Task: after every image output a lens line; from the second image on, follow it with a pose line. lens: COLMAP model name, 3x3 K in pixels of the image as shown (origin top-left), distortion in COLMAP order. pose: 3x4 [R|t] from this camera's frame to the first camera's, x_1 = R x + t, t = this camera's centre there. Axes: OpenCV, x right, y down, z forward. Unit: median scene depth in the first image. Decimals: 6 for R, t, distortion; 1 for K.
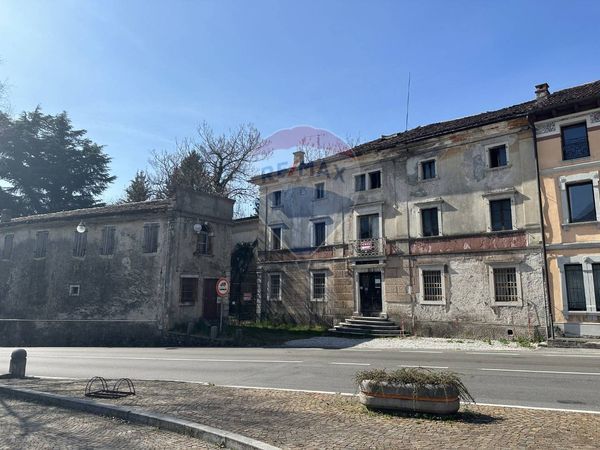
lens RADIAL K [[414.7, 0, 303.5], [0, 414.7, 224.6], [0, 0, 1]] dist [0.057087, -0.043578]
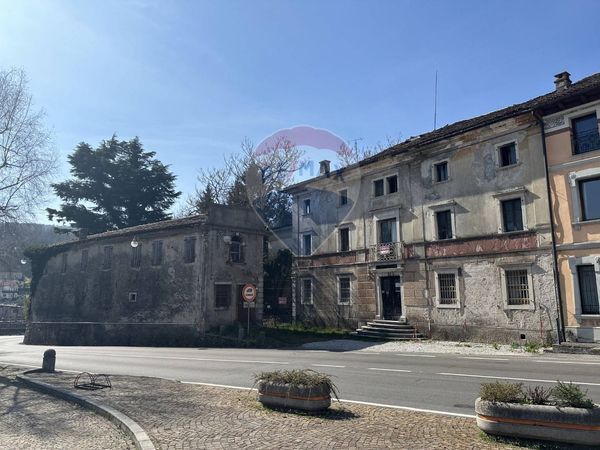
lens RADIAL K [[414.7, 0, 299.2], [0, 414.7, 226.9], [0, 0, 1]] dist [0.057087, -0.043578]
pose [[0.979920, -0.045557, -0.194118, 0.149279], [0.046331, 0.998926, -0.000554, -0.015734], [0.193935, -0.008451, 0.980978, -0.038540]]
